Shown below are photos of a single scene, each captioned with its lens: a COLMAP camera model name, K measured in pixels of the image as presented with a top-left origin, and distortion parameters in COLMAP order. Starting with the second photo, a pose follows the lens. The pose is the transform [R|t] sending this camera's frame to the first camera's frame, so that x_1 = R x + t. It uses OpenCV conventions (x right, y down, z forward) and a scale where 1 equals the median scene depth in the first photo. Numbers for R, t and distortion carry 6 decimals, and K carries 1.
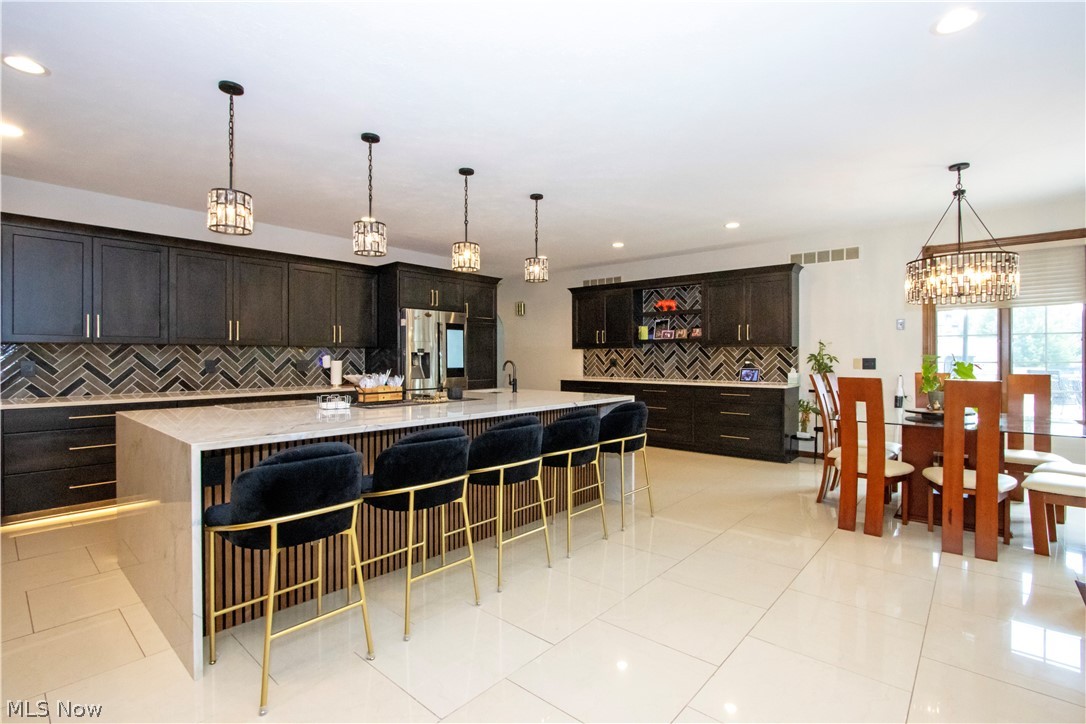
lens RADIAL K [[500.4, 0, 543.0], [0, 500.4, 358.9], [0, 0, 1]] dist [-0.020222, -0.001245]
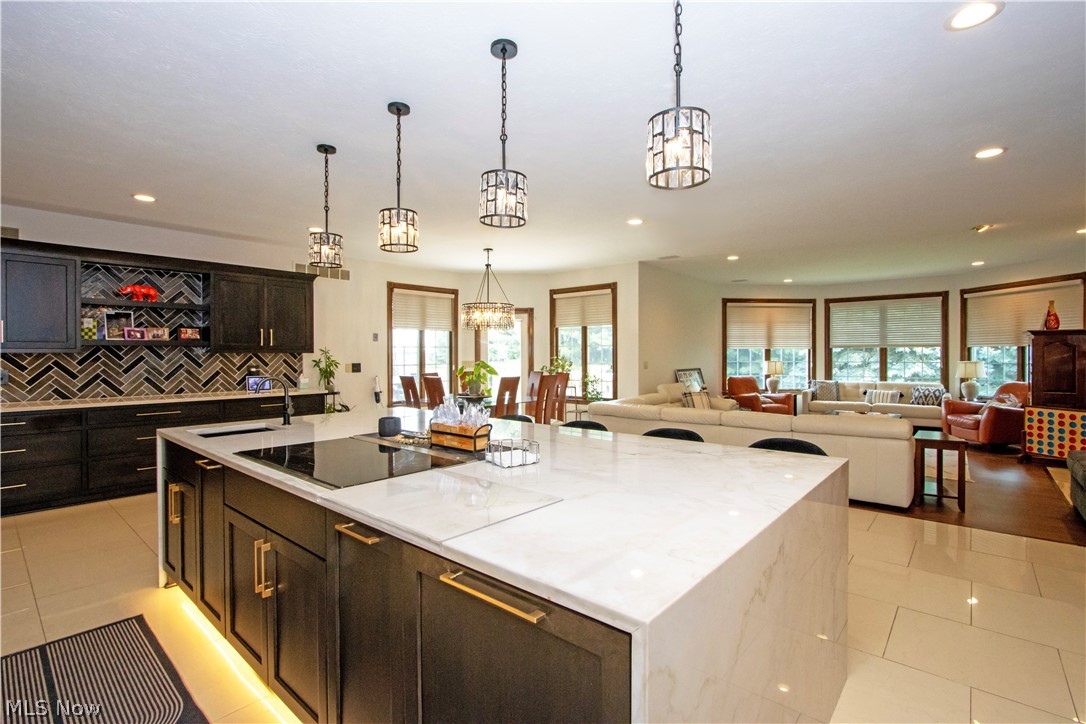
lens RADIAL K [[500.4, 0, 542.3], [0, 500.4, 360.3], [0, 0, 1]] dist [-0.020222, -0.001245]
pose [[-0.013983, -0.004774, 0.999891, -0.472661], [0.013034, 0.999903, 0.004956, -0.006989], [-0.999817, 0.013102, -0.013919, 0.446125]]
